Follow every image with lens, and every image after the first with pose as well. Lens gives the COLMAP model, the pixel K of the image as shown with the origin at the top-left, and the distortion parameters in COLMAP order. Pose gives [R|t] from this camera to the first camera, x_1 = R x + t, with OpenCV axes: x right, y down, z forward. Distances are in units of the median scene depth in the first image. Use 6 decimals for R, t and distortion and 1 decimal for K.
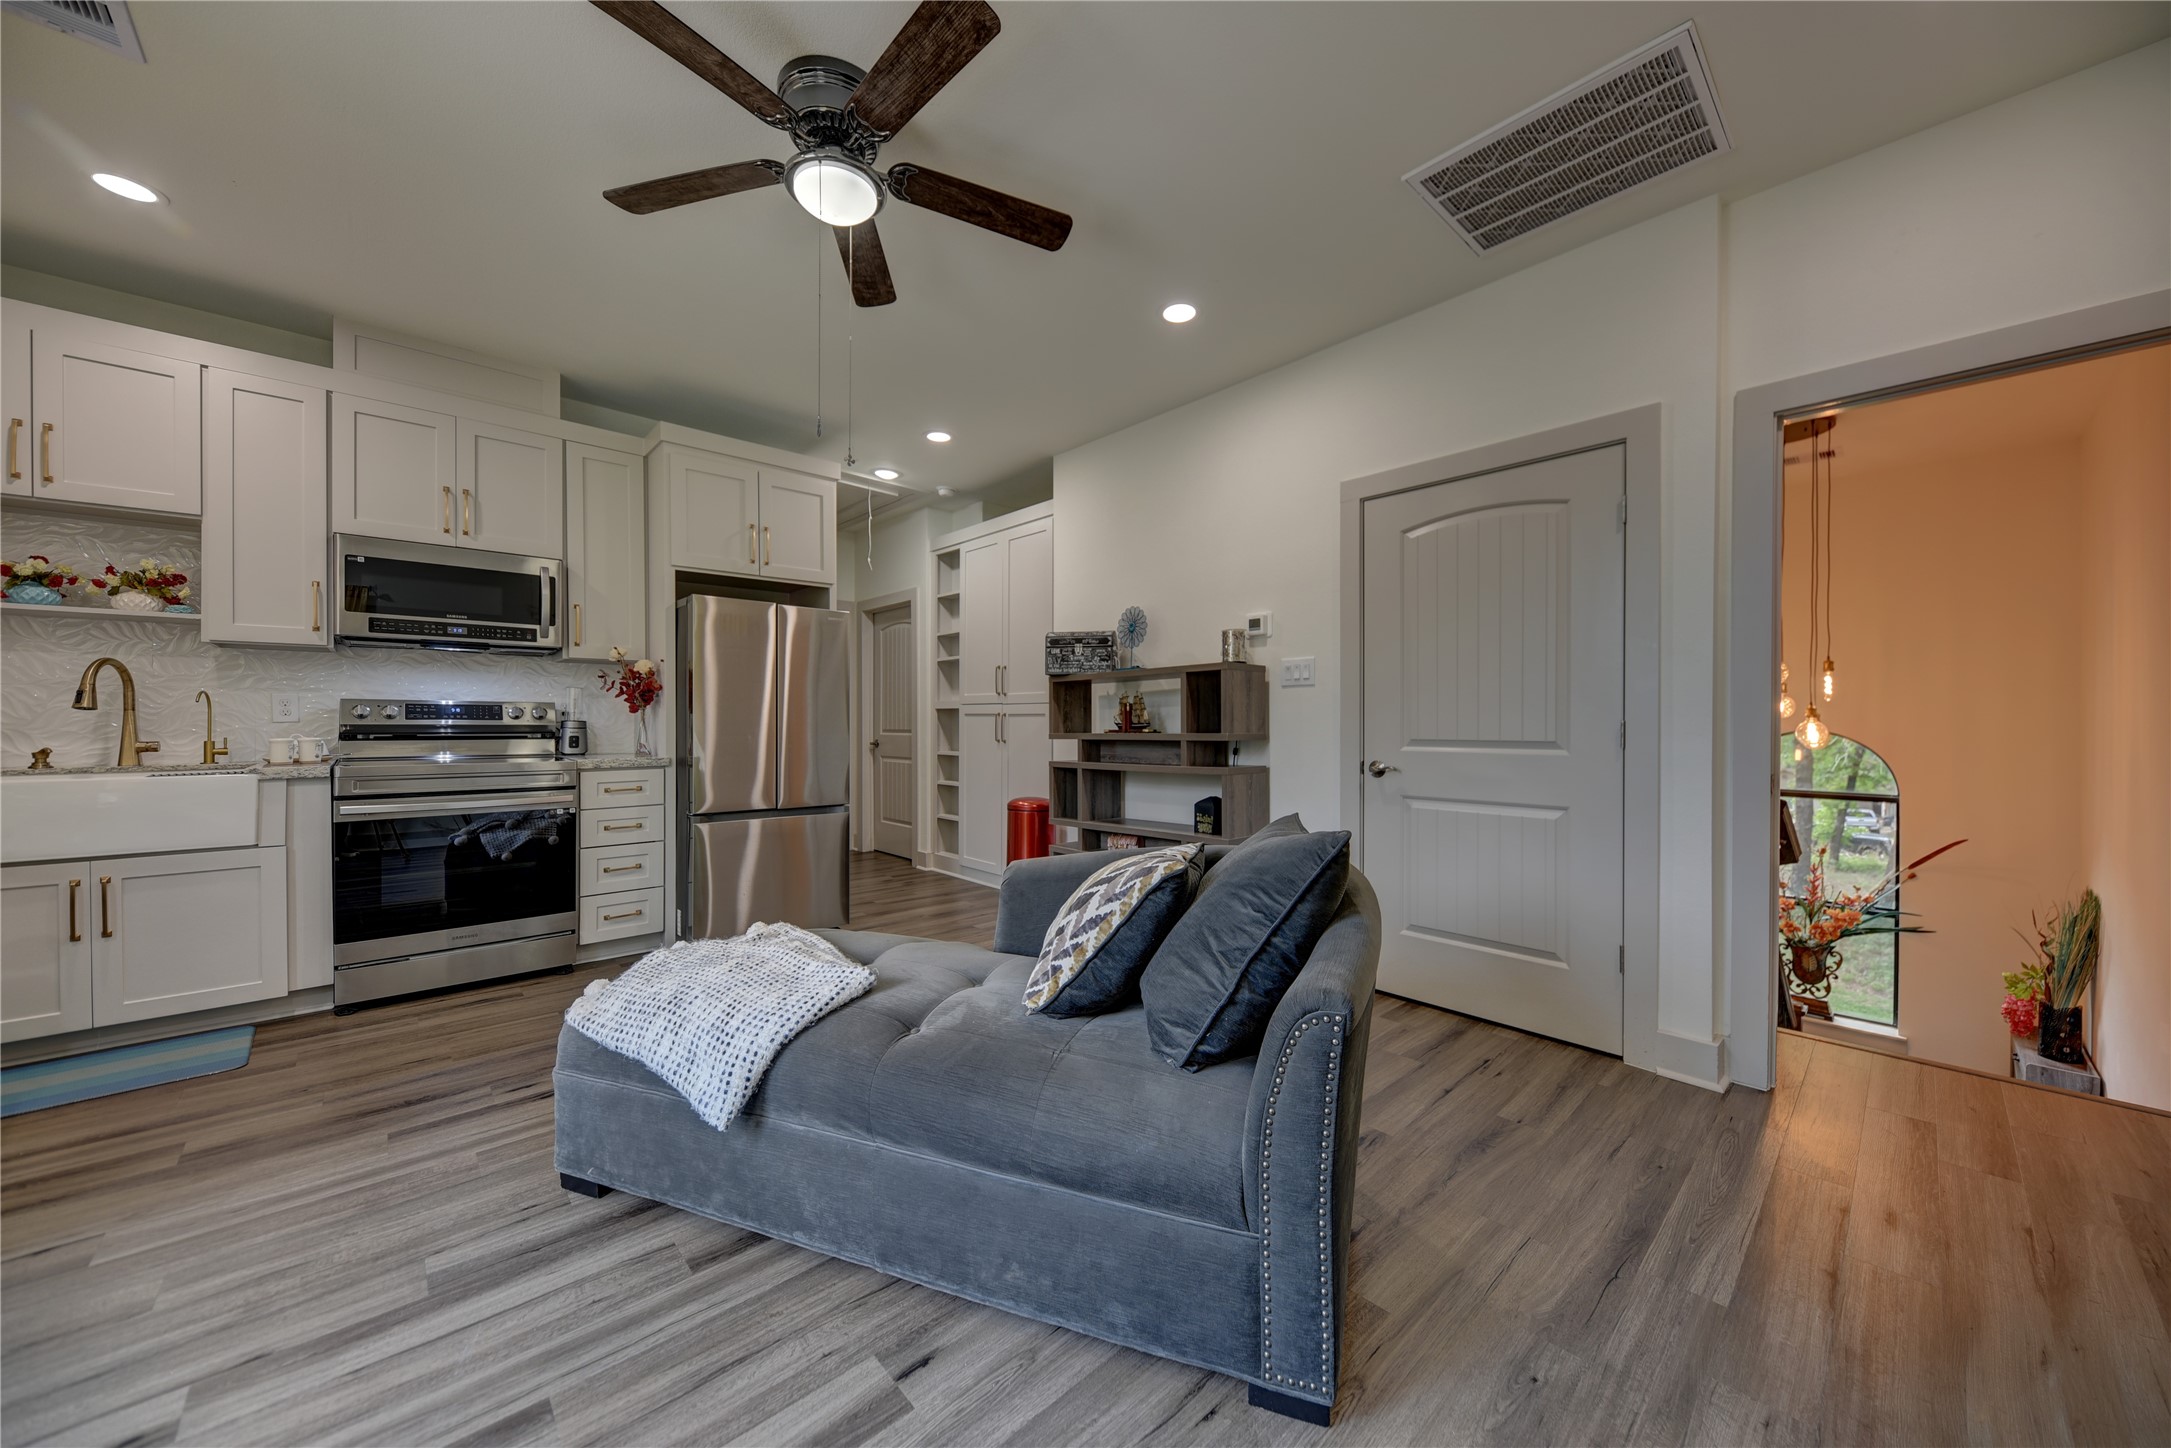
lens RADIAL K [[755.1, 0, 1094.5], [0, 755.1, 724.7], [0, 0, 1]] dist [-0.001113, -0.000295]
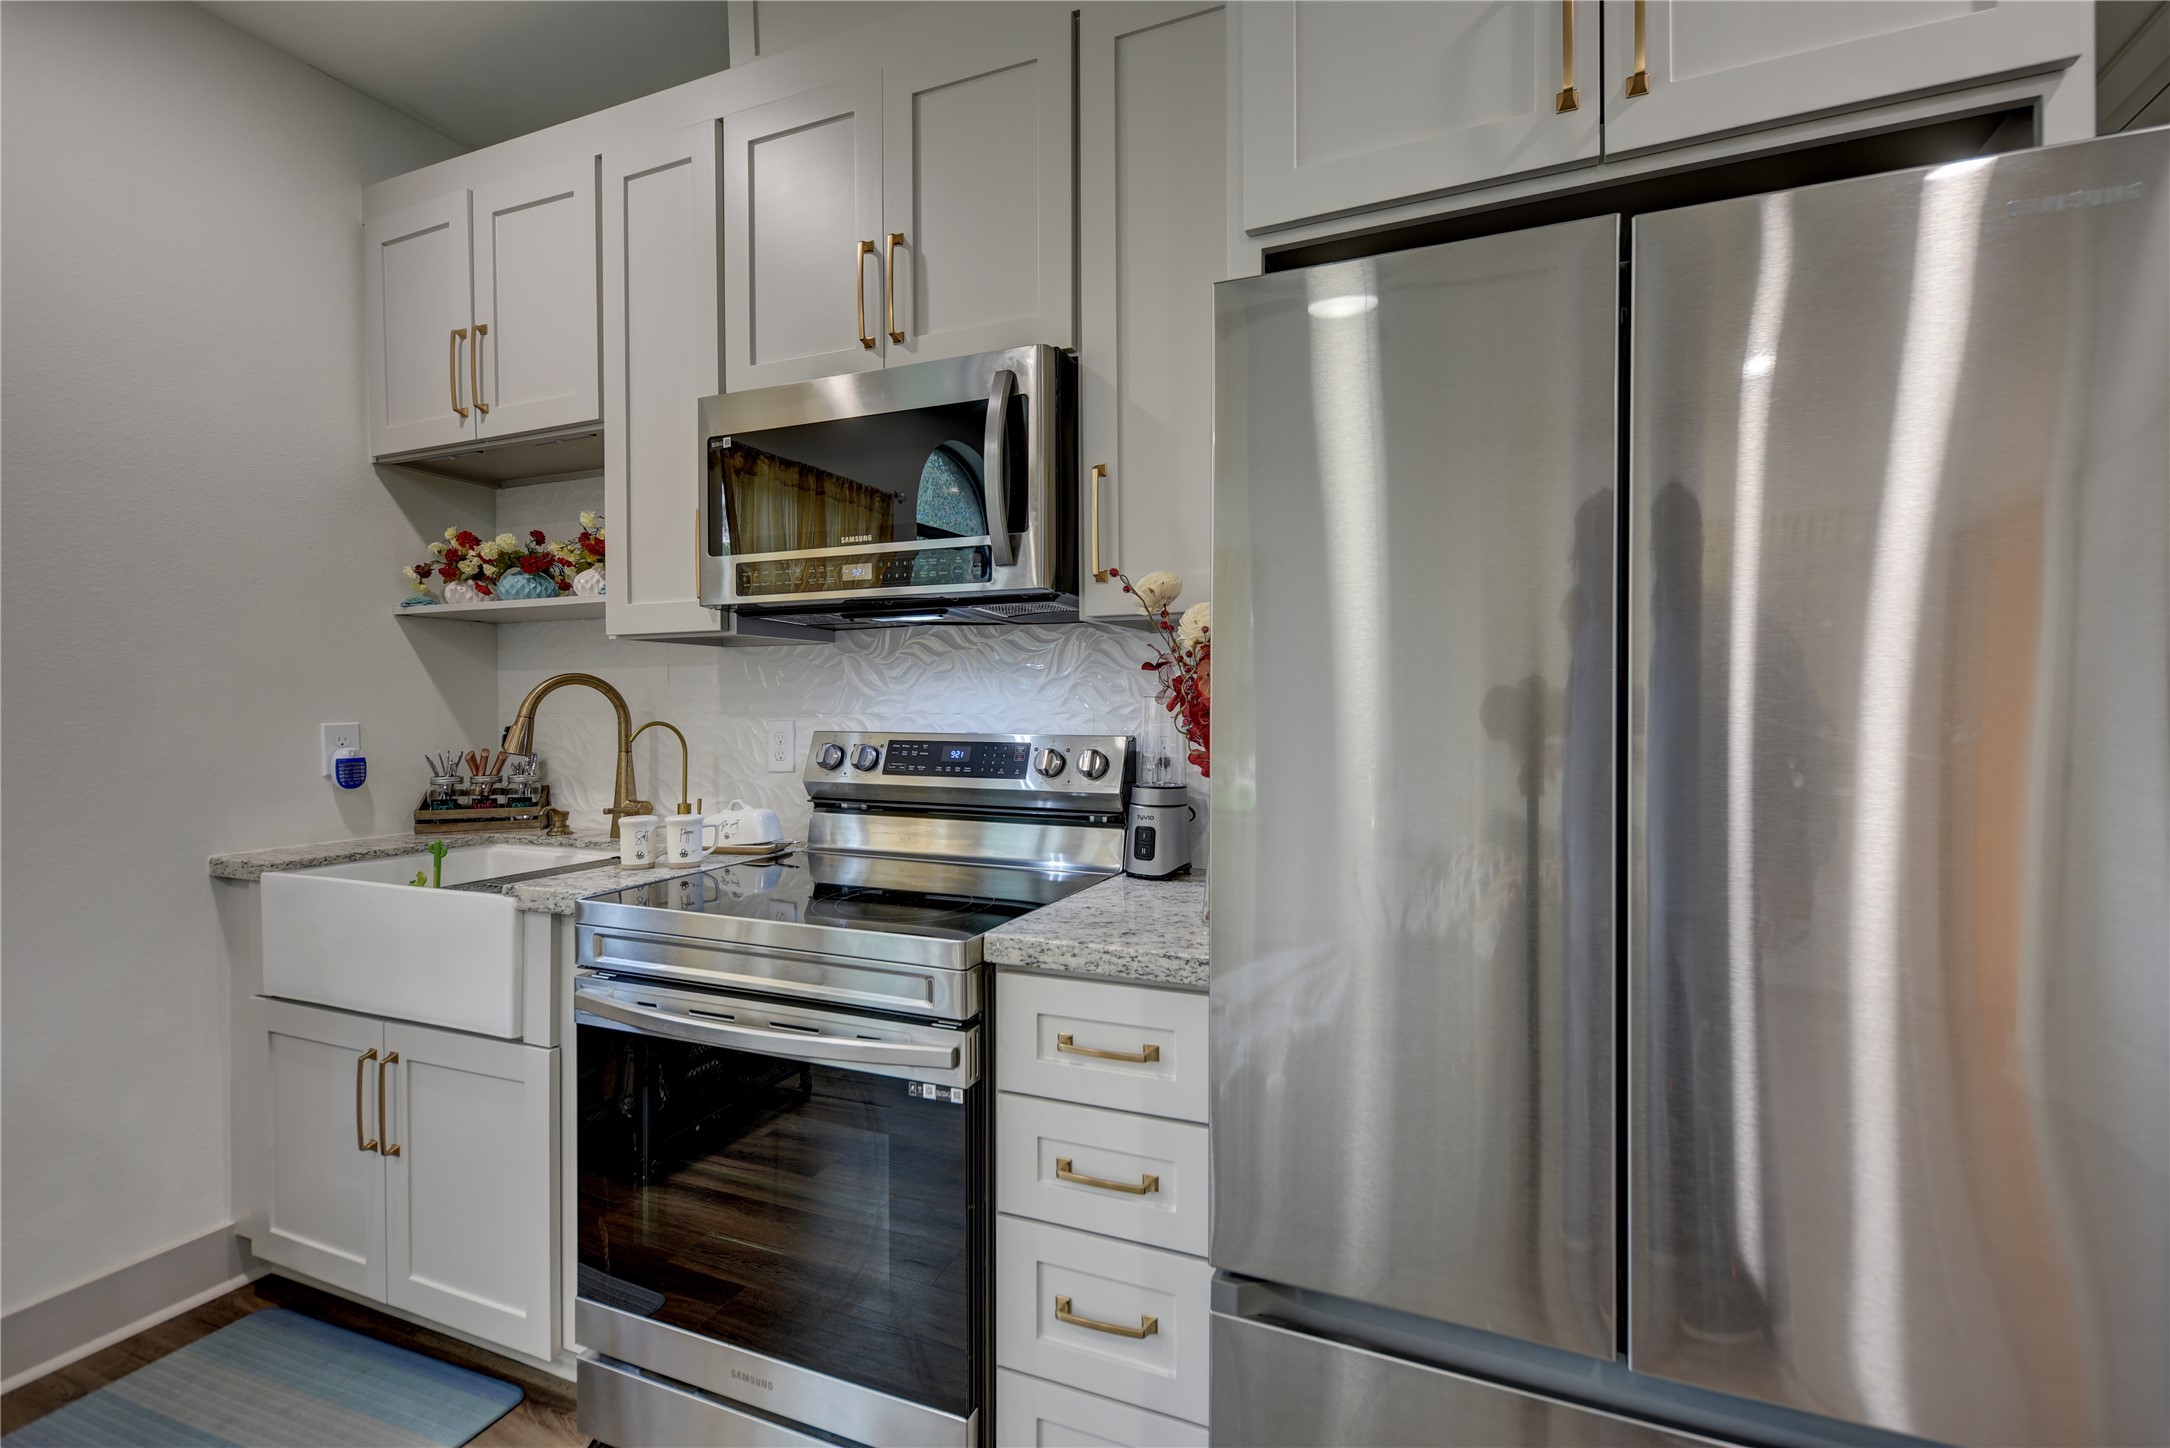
lens RADIAL K [[973.9, 0, 1127.5], [0, 973.9, 720.1], [0, 0, 1]] dist [0.001768, 0.000081]
pose [[0.422566, 0.006342, -0.906310, -0.307297], [-0.004515, 0.999978, 0.004892, -0.048527], [0.906321, 0.002025, 0.422585, 0.939960]]
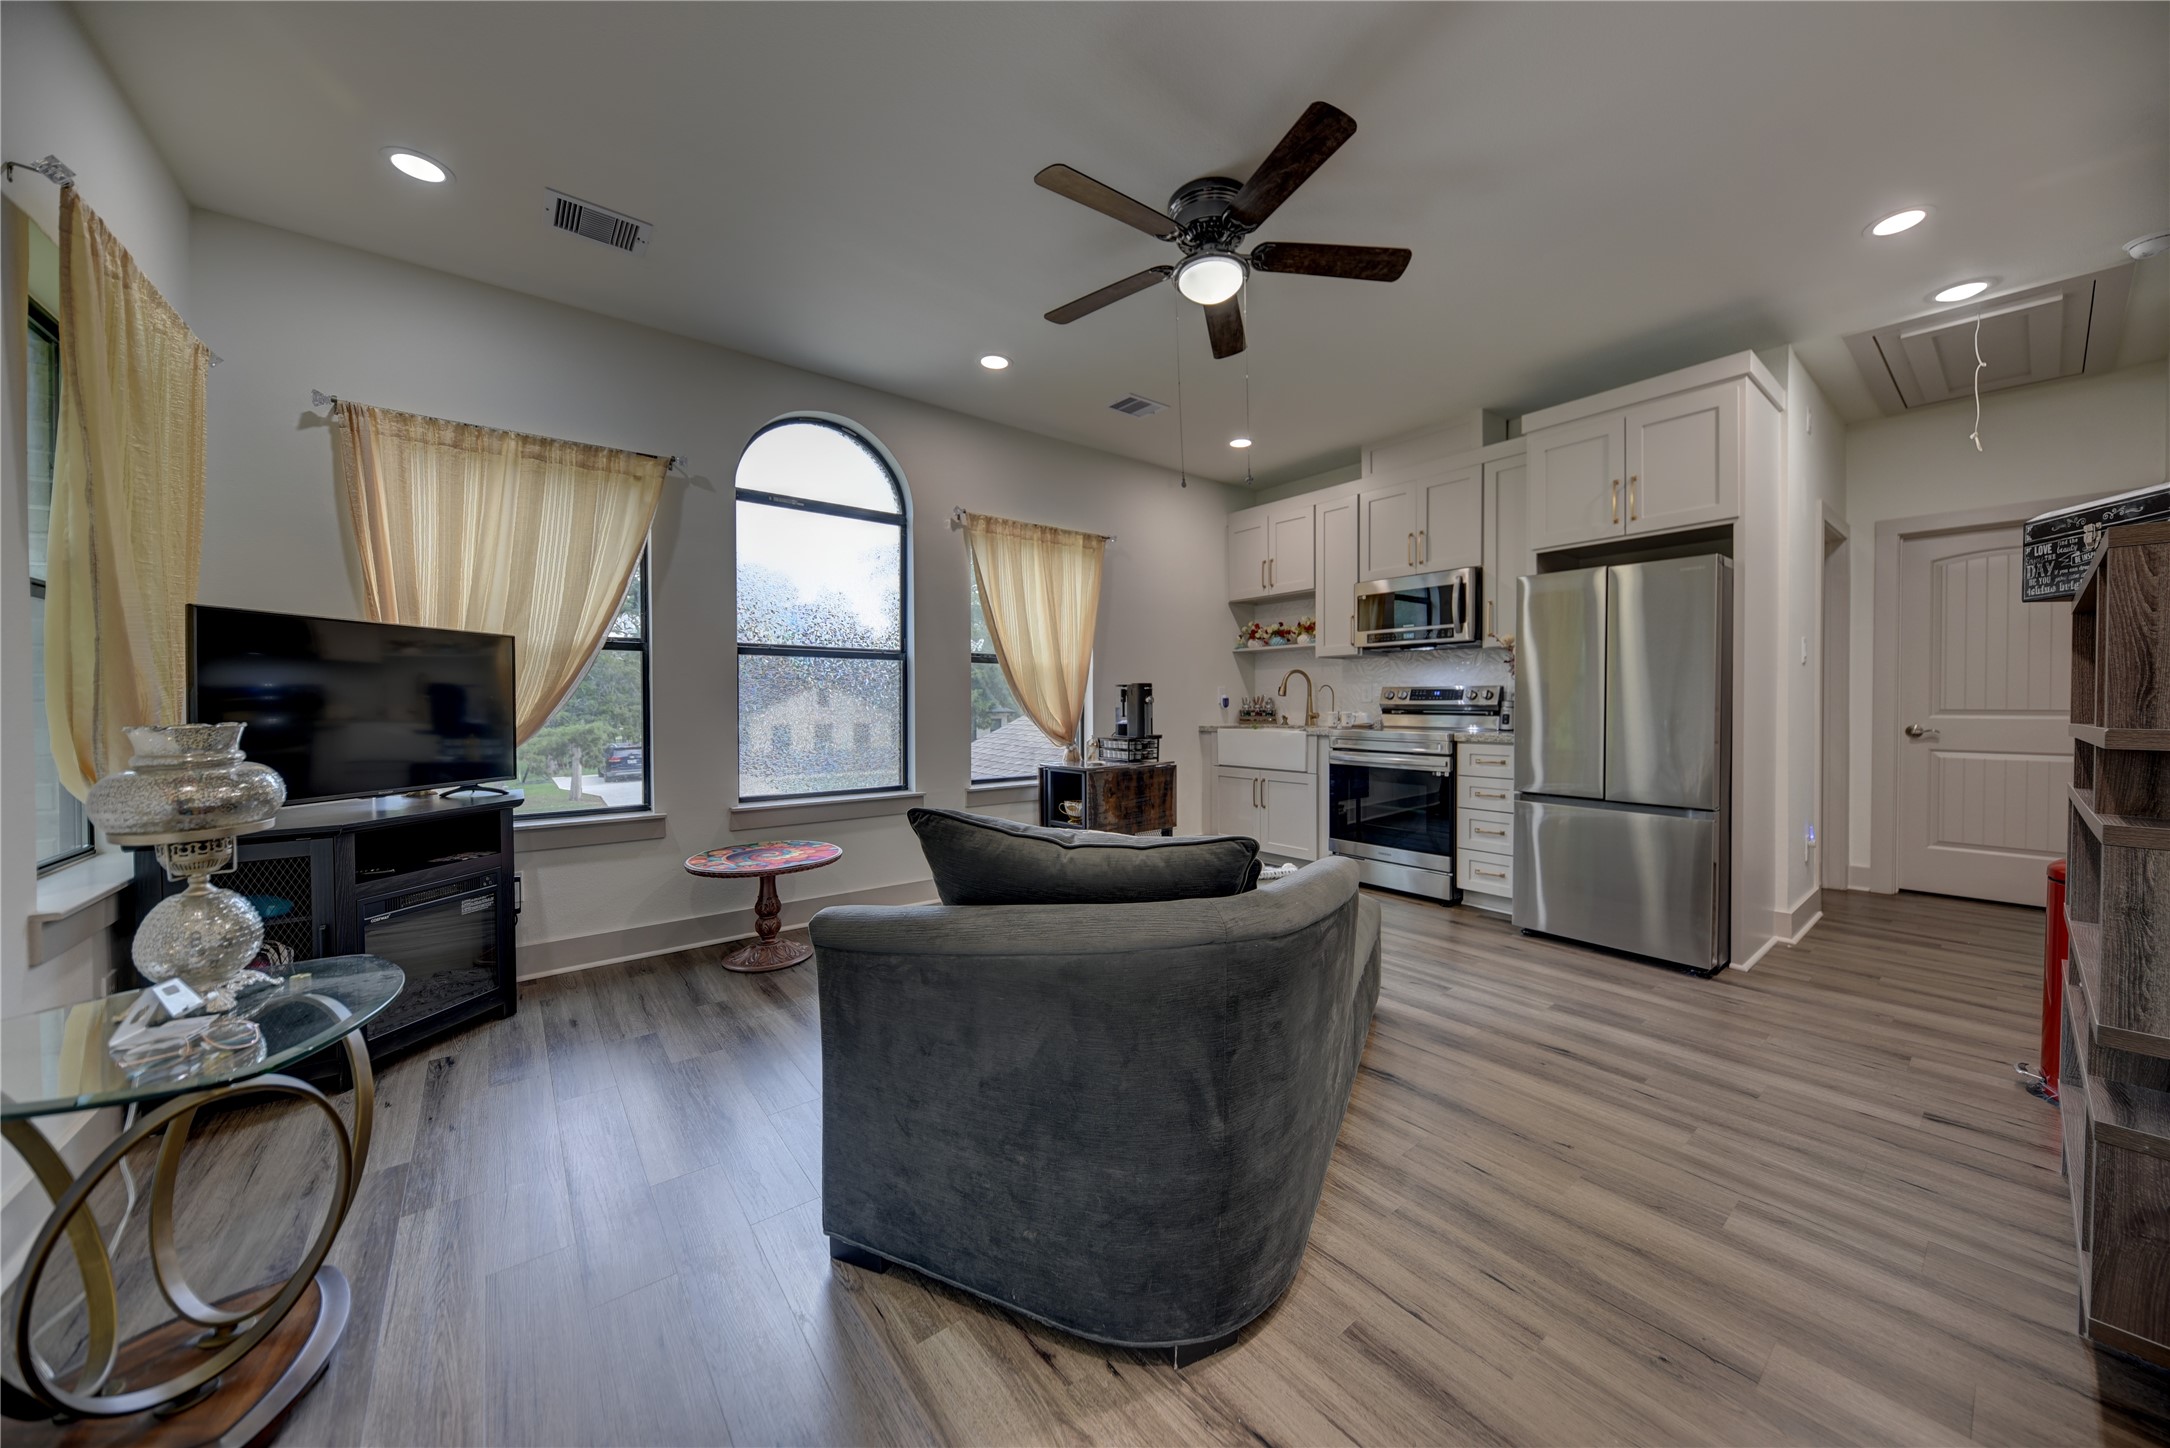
lens RADIAL K [[773.2, 0, 1094.9], [0, 773.2, 714.9], [0, 0, 1]] dist [0.000864, -0.000061]
pose [[-0.078083, 0.012823, -0.996864, 0.633411], [-0.003780, 0.999906, 0.013159, 0.003368], [0.996940, 0.004795, -0.078028, 0.557981]]
